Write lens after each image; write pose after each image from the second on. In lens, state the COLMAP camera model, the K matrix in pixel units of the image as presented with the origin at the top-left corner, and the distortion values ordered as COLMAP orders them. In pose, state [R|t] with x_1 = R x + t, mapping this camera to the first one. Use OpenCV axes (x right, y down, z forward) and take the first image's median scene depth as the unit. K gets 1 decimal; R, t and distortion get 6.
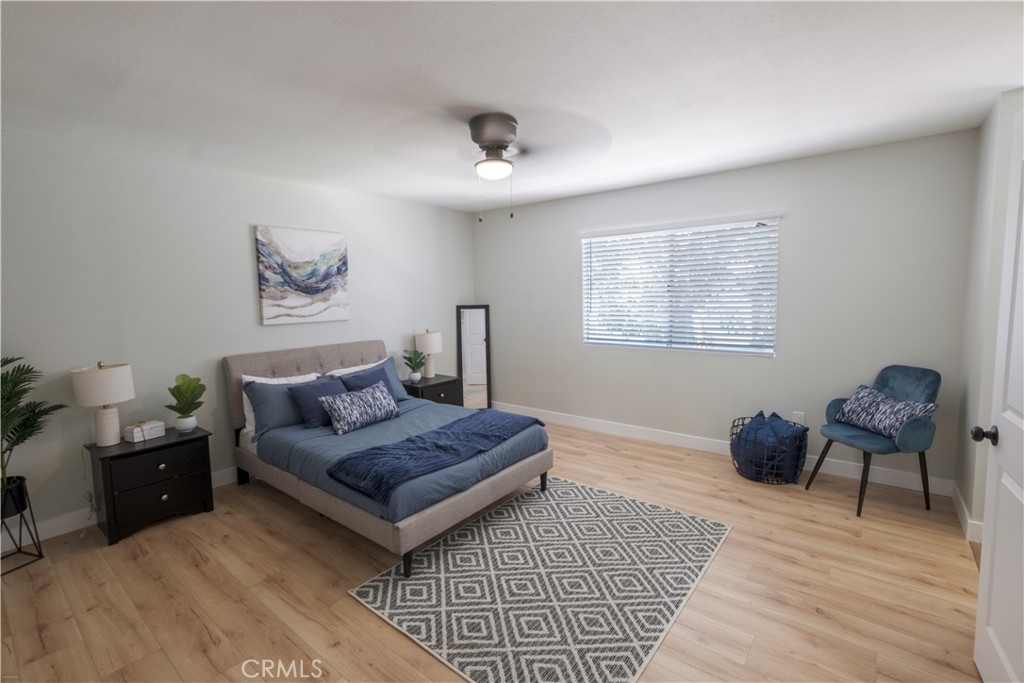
lens RADIAL K [[457.5, 0, 497.8], [0, 457.5, 334.1], [0, 0, 1]] dist [-0.003392, -0.000571]
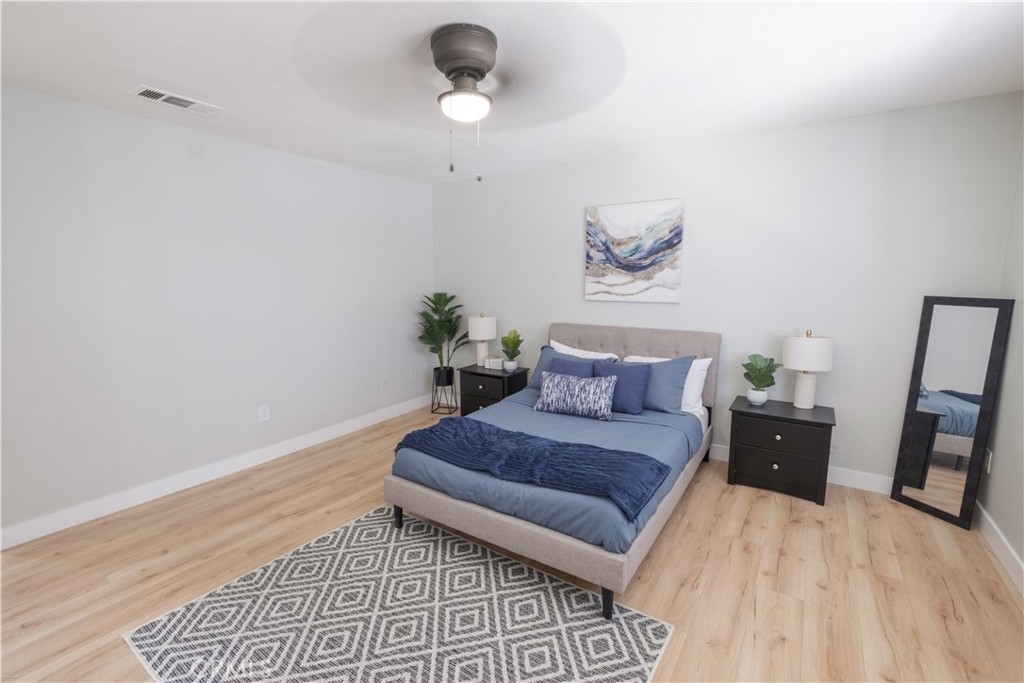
lens RADIAL K [[457.5, 0, 497.0], [0, 457.5, 323.8], [0, 0, 1]] dist [-0.003392, -0.000571]
pose [[0.071425, 0.114903, -0.990806, 0.524236], [-0.094100, 0.989689, 0.107990, -0.058894], [0.992997, 0.085522, 0.081501, 0.679123]]
